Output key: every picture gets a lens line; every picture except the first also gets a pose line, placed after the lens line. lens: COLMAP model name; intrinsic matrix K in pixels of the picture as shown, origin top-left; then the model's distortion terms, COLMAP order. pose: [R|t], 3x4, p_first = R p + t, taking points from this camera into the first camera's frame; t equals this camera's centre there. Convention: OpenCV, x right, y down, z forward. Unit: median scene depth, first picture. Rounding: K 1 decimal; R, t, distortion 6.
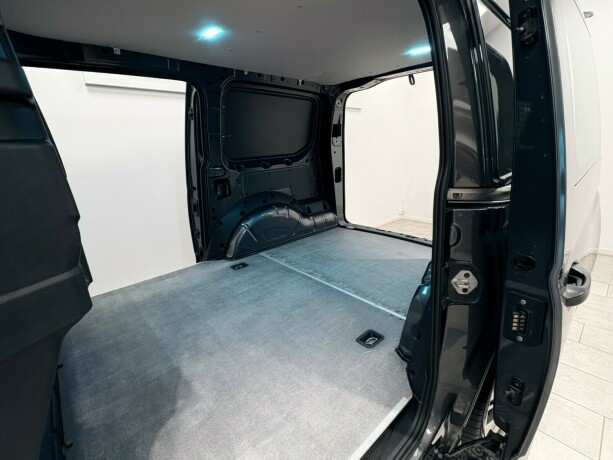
lens RADIAL K [[279.9, 0, 306.5], [0, 279.9, 230.0], [0, 0, 1]] dist [-0.000077, -0.000022]
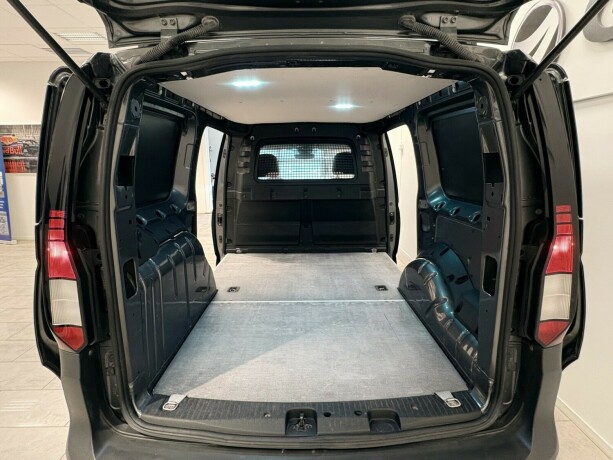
lens RADIAL K [[340.8, 0, 306.5], [0, 340.8, 230.0], [0, 0, 1]] dist [0.000379, 0.000070]
pose [[-0.661263, 0.194516, -0.724496, 0.889374], [-0.190037, 0.890854, 0.412631, -0.575725], [0.725684, 0.410539, -0.552124, 1.501553]]
